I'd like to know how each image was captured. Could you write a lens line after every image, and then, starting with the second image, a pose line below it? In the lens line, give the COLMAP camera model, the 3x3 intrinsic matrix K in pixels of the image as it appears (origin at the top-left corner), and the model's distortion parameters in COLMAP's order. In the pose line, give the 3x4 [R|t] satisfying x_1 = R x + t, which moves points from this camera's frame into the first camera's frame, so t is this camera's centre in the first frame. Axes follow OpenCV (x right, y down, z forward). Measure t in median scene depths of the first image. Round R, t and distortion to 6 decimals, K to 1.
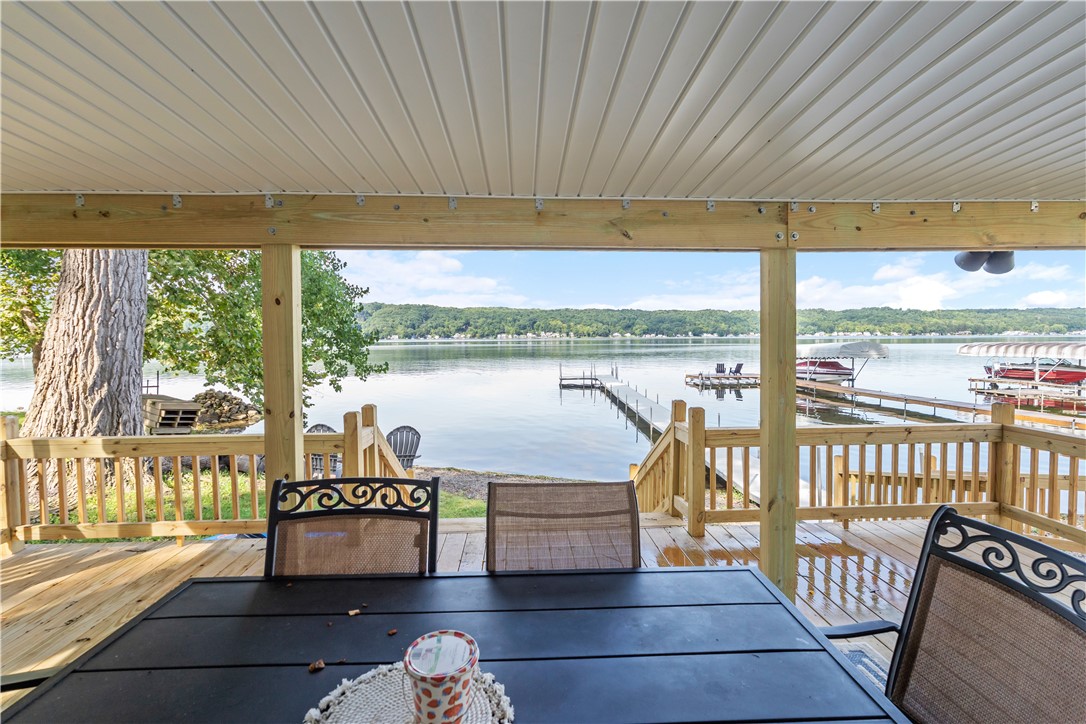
lens RADIAL K [[492.5, 0, 543.9], [0, 492.5, 357.1], [0, 0, 1]] dist [-0.003684, -0.000319]
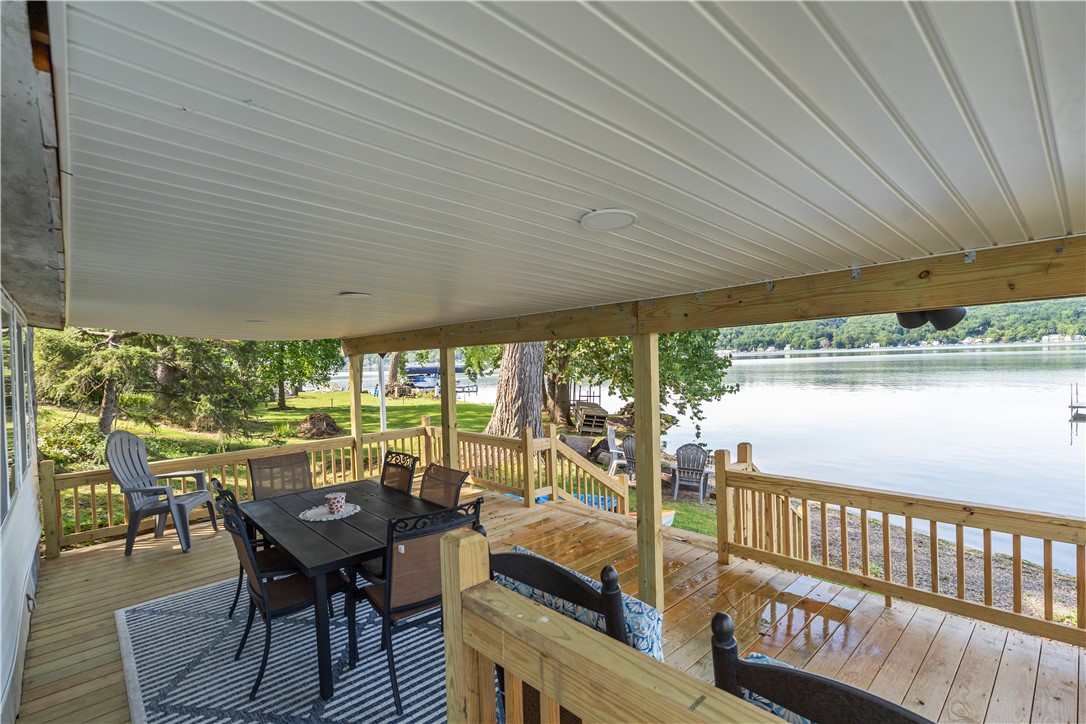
lens RADIAL K [[506.6, 0, 547.2], [0, 506.6, 380.7], [0, 0, 1]] dist [-0.003398, -0.000868]
pose [[0.643893, 0.017830, -0.764908, 0.453390], [0.000493, 0.999719, 0.023719, -0.041178], [0.765115, -0.015650, 0.643703, -0.029453]]
